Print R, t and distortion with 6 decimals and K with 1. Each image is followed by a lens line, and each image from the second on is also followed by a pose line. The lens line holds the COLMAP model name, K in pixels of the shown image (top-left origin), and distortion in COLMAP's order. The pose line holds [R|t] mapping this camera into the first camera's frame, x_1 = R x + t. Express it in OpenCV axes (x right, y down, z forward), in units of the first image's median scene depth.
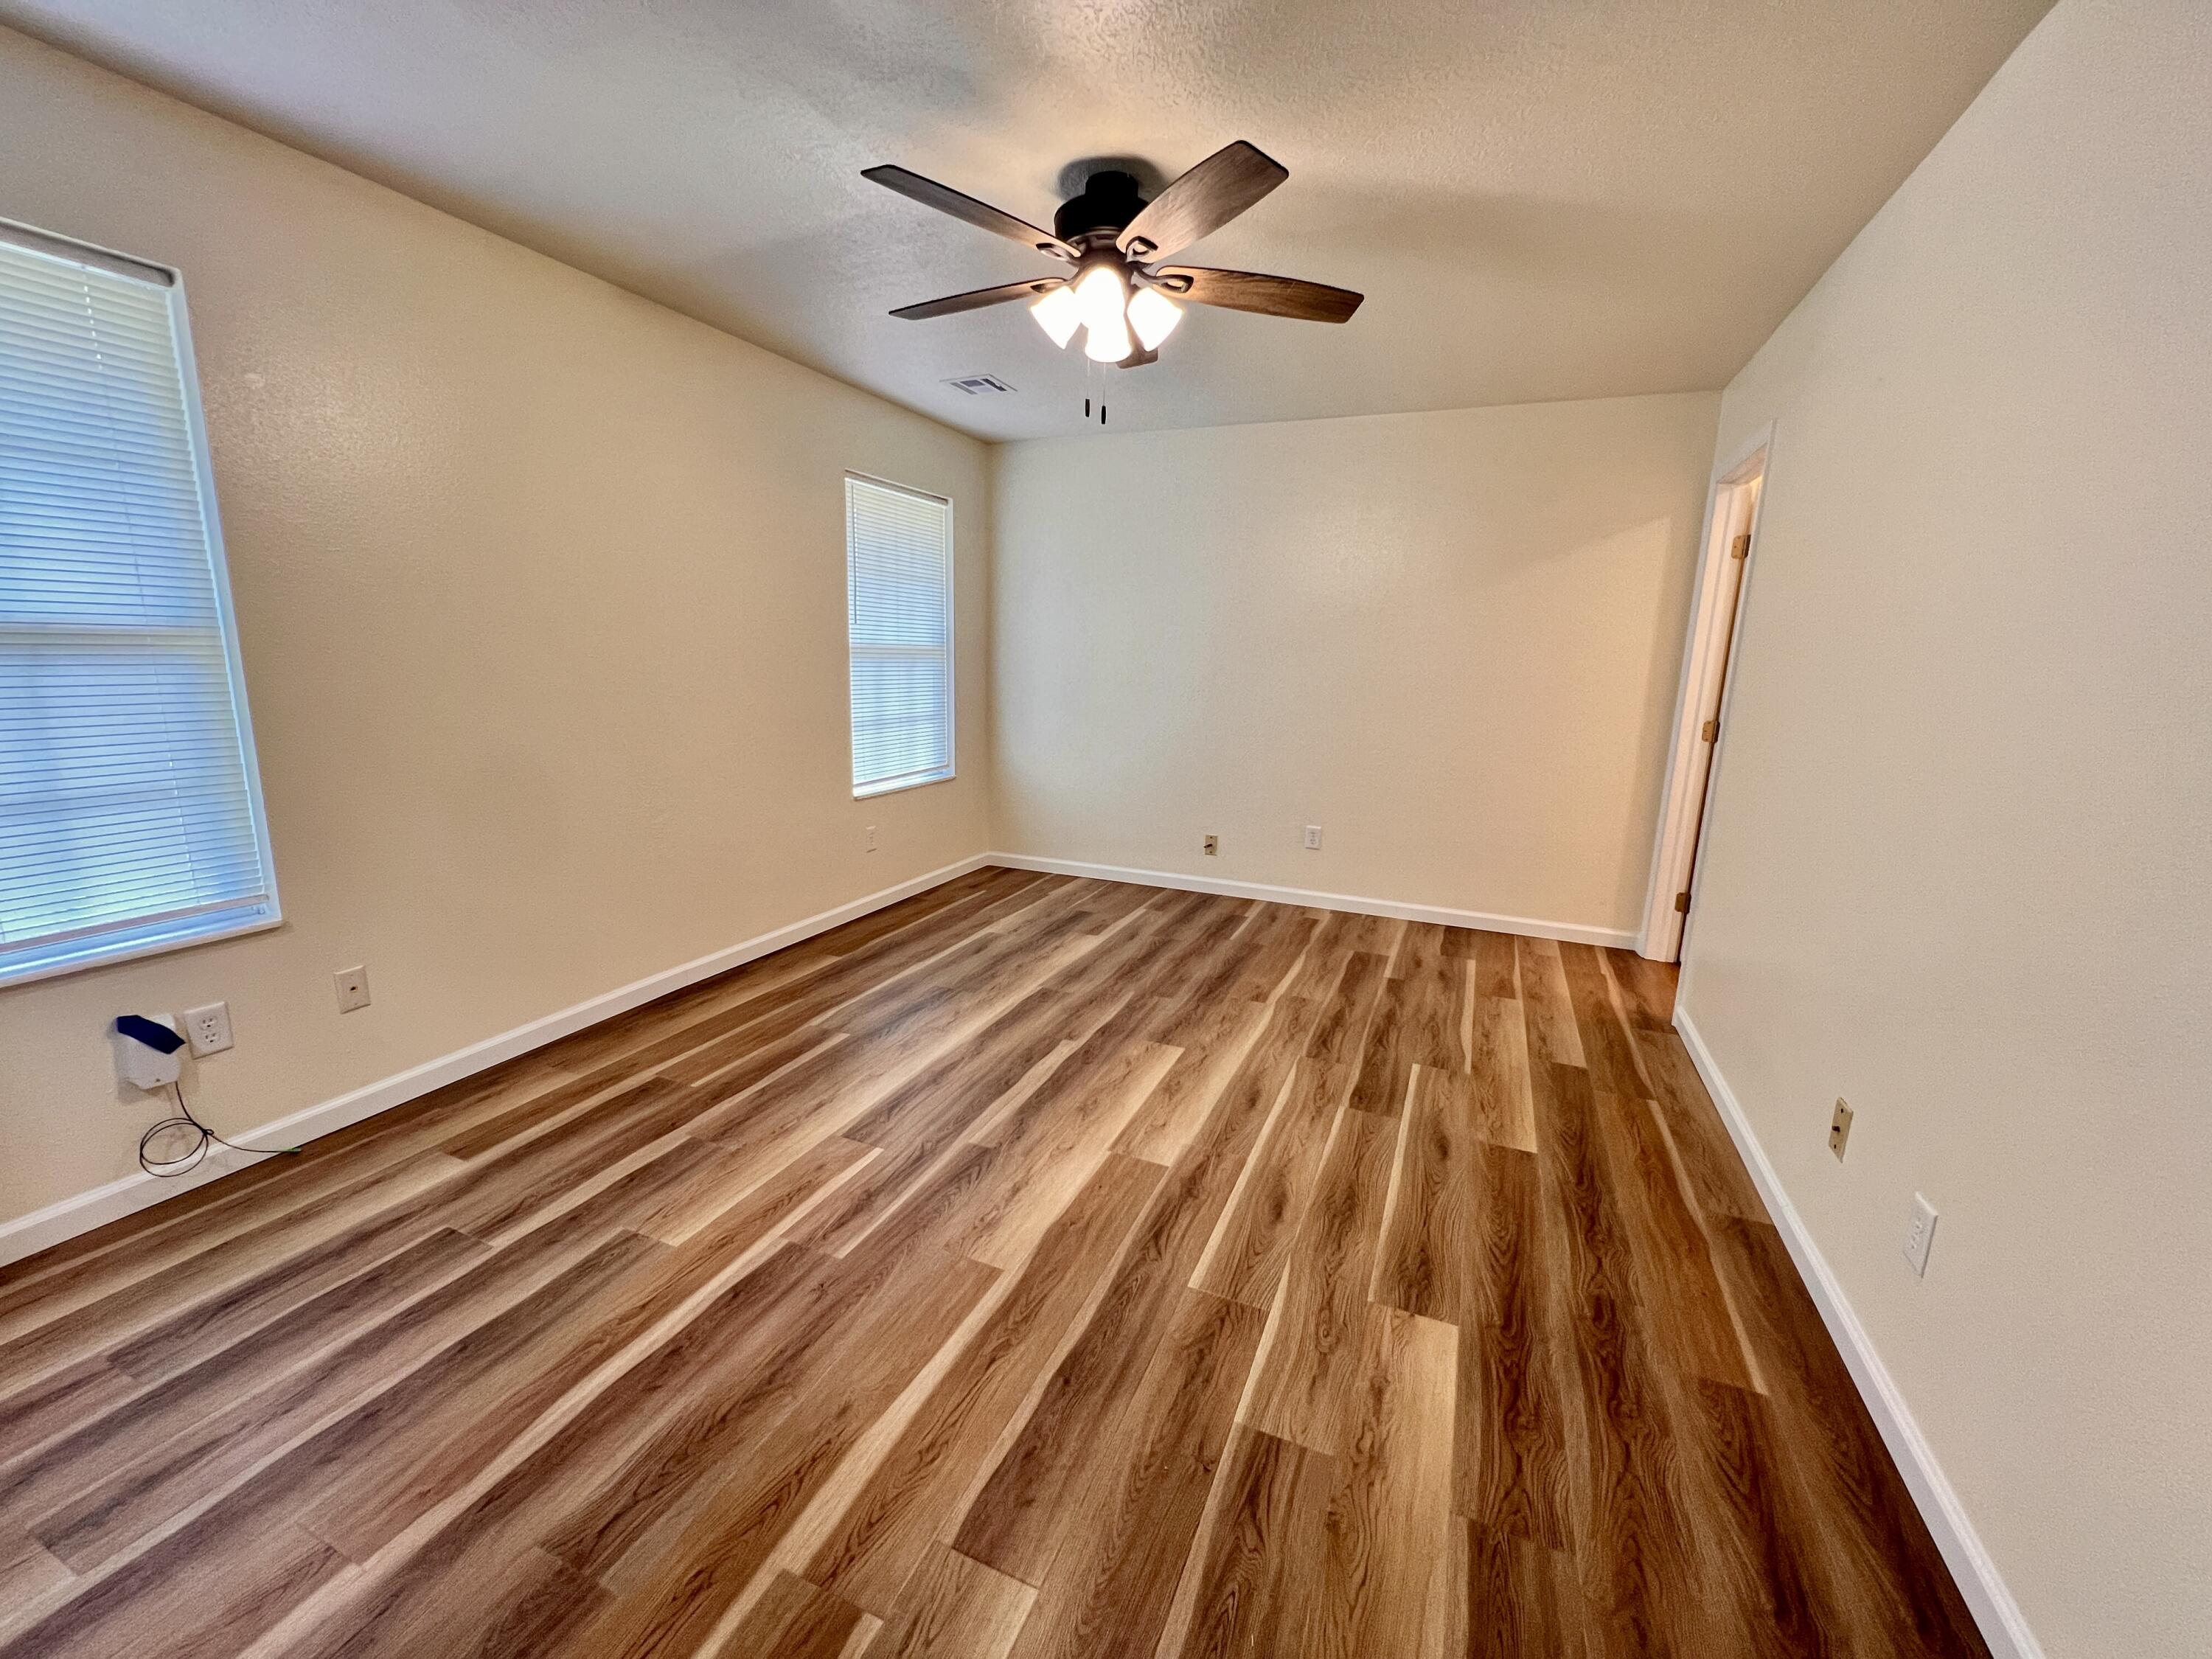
lens RADIAL K [[888.5, 0, 1106.0], [0, 888.5, 829.5], [0, 0, 1]] dist [-0.000404, -0.000086]
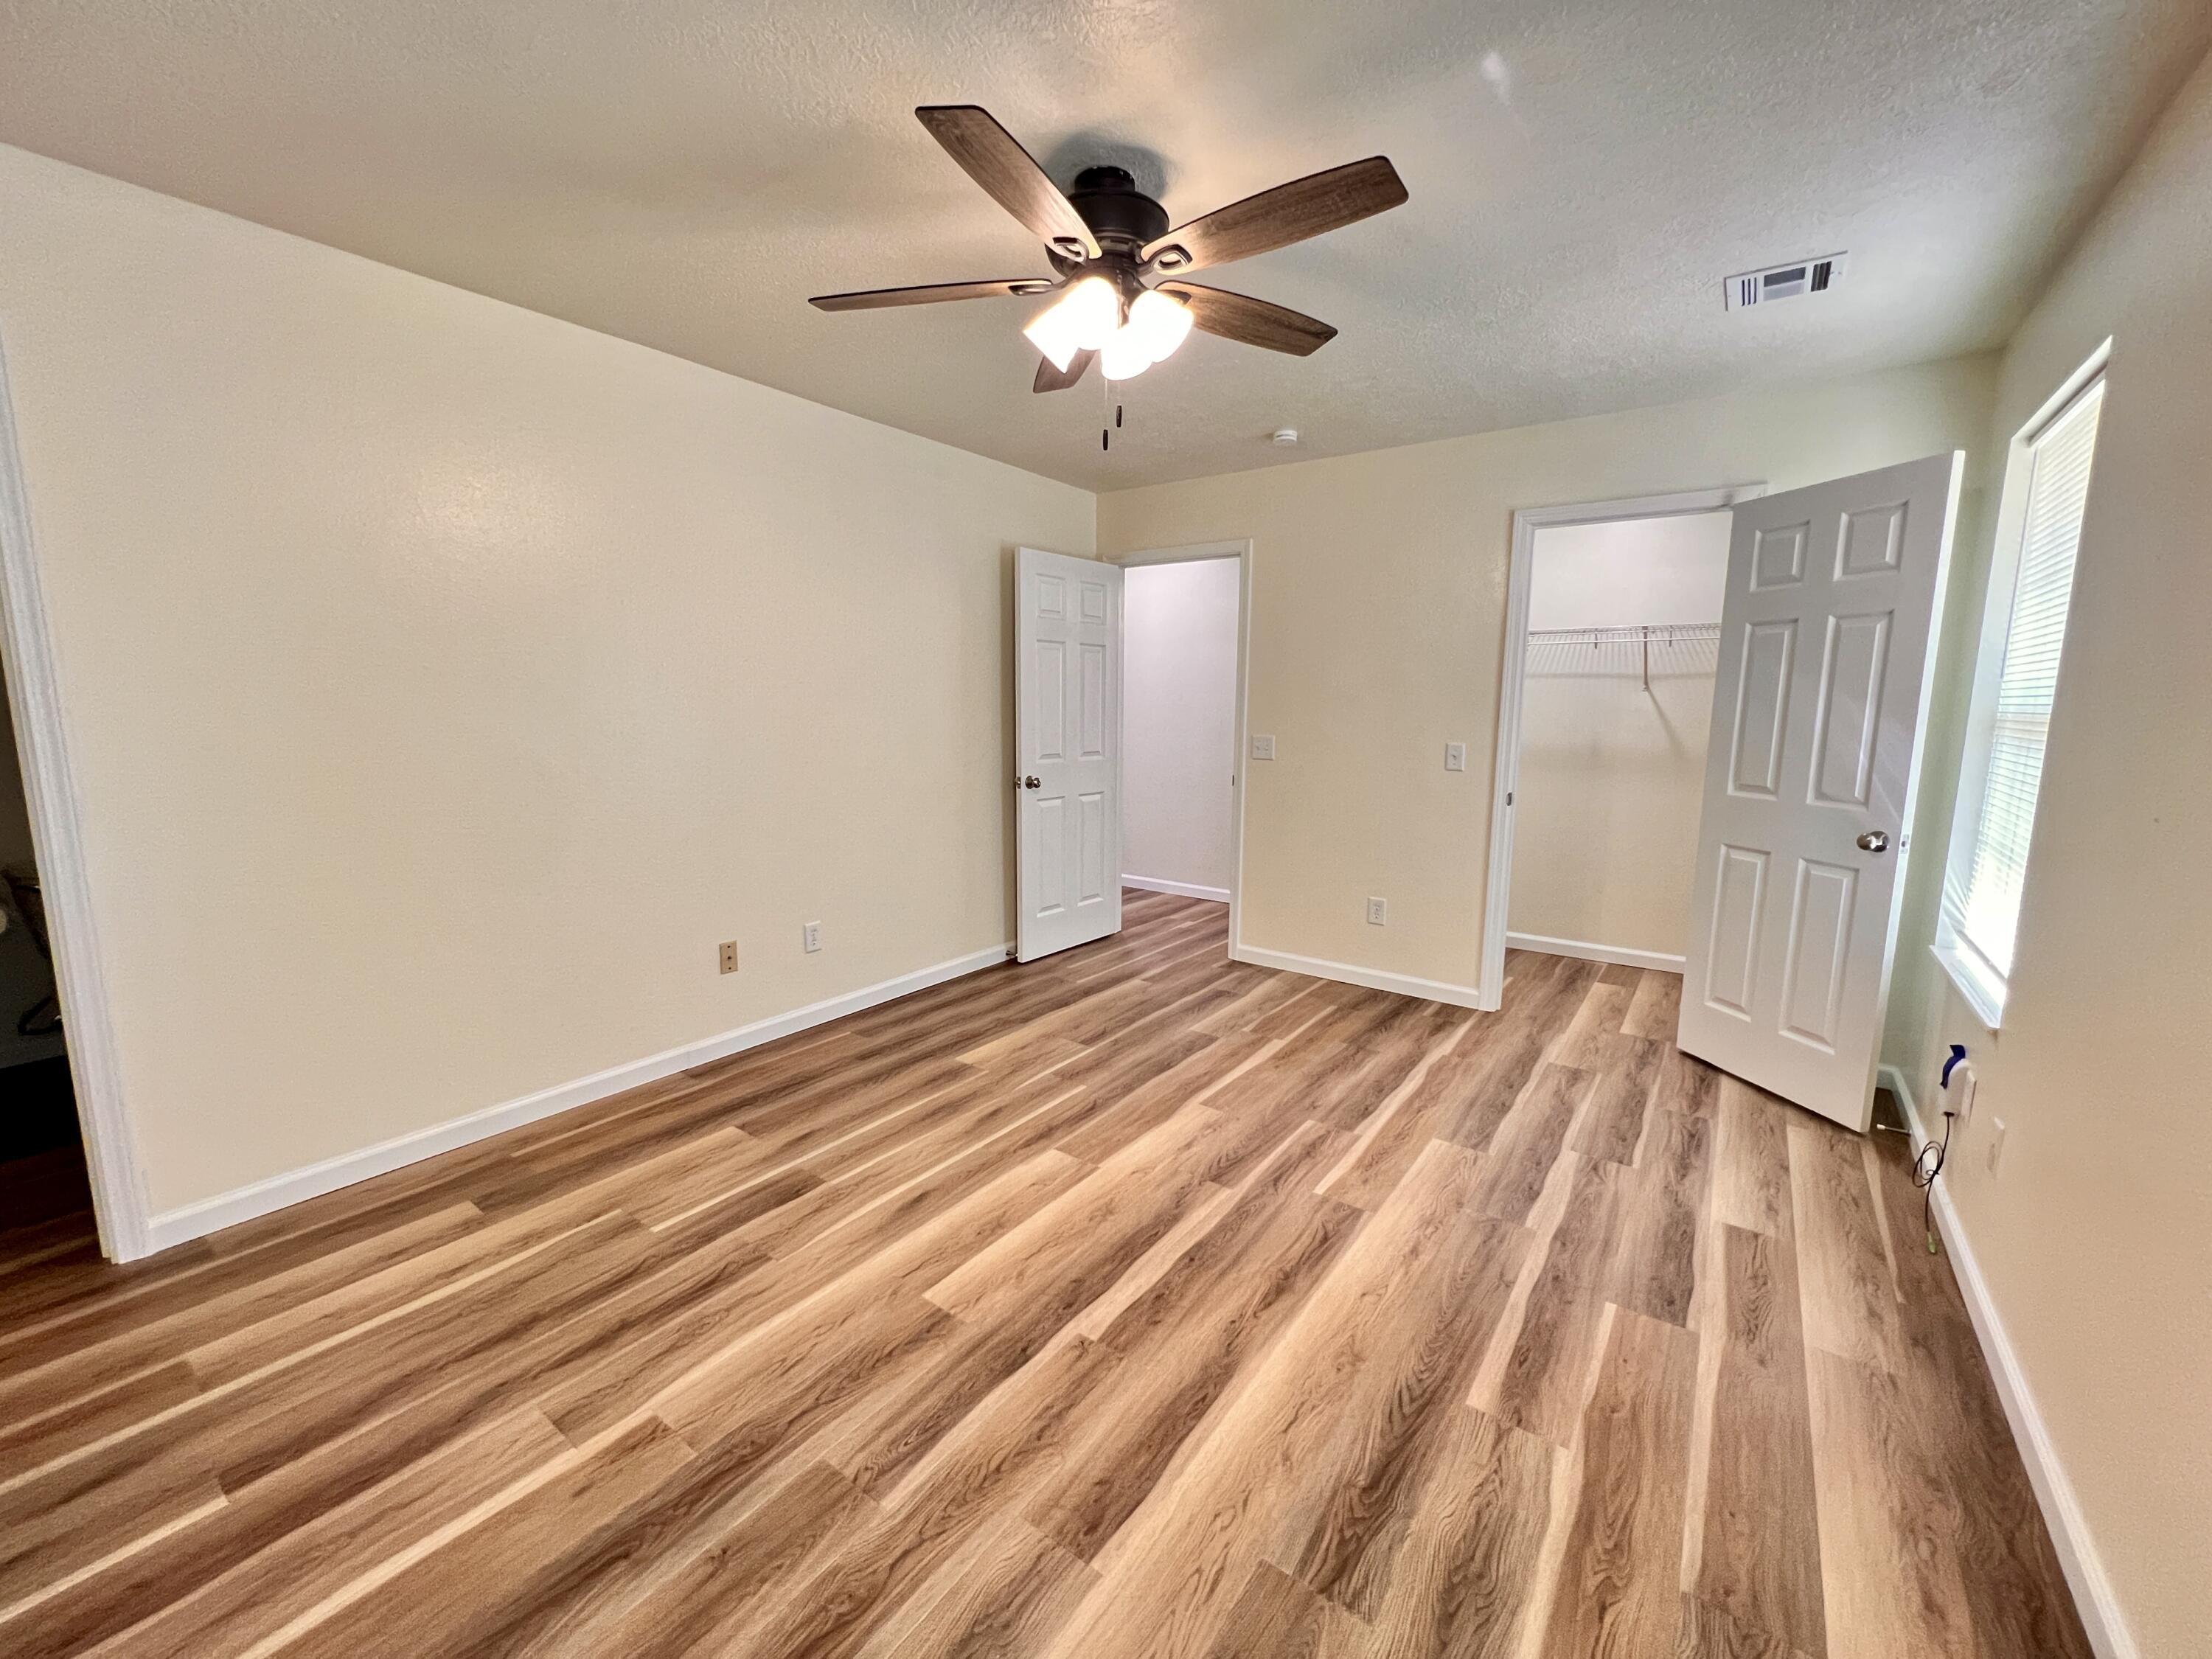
lens RADIAL K [[888.5, 0, 1106.0], [0, 888.5, 829.5], [0, 0, 1]] dist [-0.000404, -0.000086]
pose [[-0.974094, -0.066714, 0.216078, -0.199317], [0.011669, 0.939394, 0.342640, -0.369877], [-0.225841, 0.336285, -0.914280, 1.758594]]
